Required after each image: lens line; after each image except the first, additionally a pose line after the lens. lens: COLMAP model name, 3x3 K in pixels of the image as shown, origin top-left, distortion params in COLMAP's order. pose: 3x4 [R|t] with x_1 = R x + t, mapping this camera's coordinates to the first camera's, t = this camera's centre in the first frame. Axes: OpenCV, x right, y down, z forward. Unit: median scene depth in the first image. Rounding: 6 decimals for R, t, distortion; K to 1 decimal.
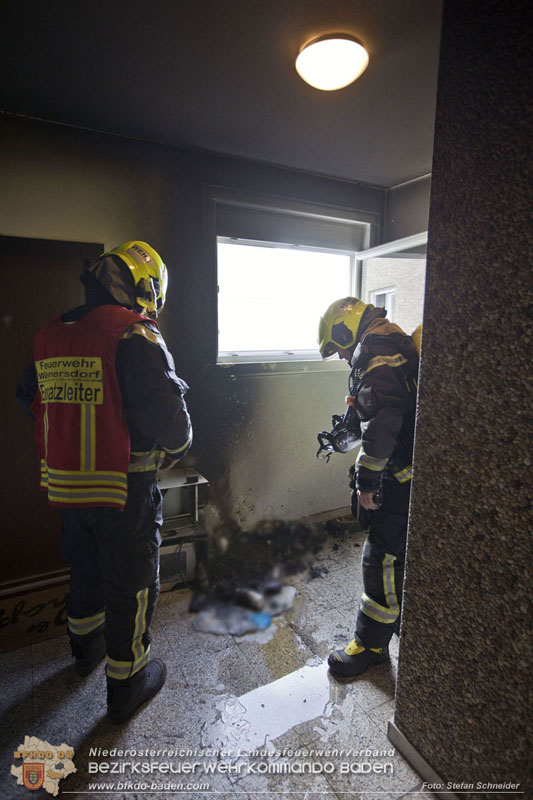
lens RADIAL K [[436.0, 0, 263.6], [0, 436.0, 400.7], [0, 0, 1]] dist [-0.033315, 0.000278]
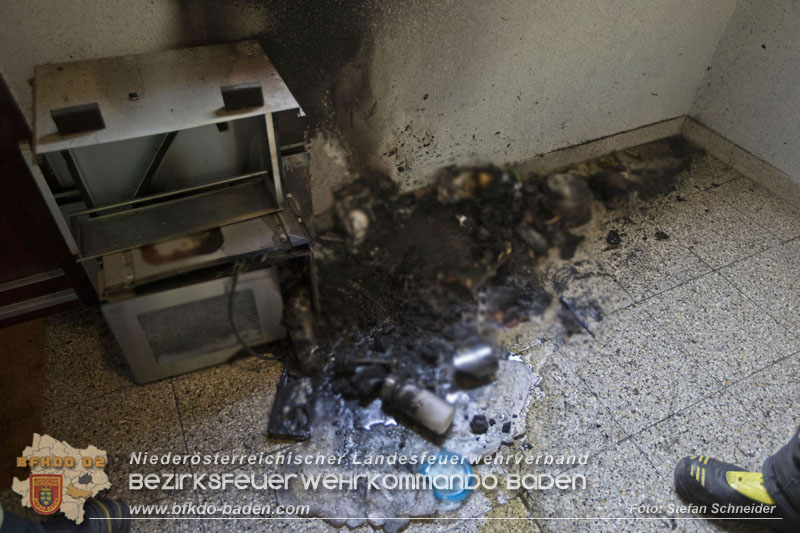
lens RADIAL K [[551.7, 0, 402.4], [0, 551.7, 261.6], [0, 0, 1]] dist [-0.002015, 0.002931]
pose [[0.998750, 0.047331, -0.016053, -0.037598], [-0.029711, 0.820548, 0.570805, 0.046577], [0.040189, -0.569614, 0.820929, 0.534367]]
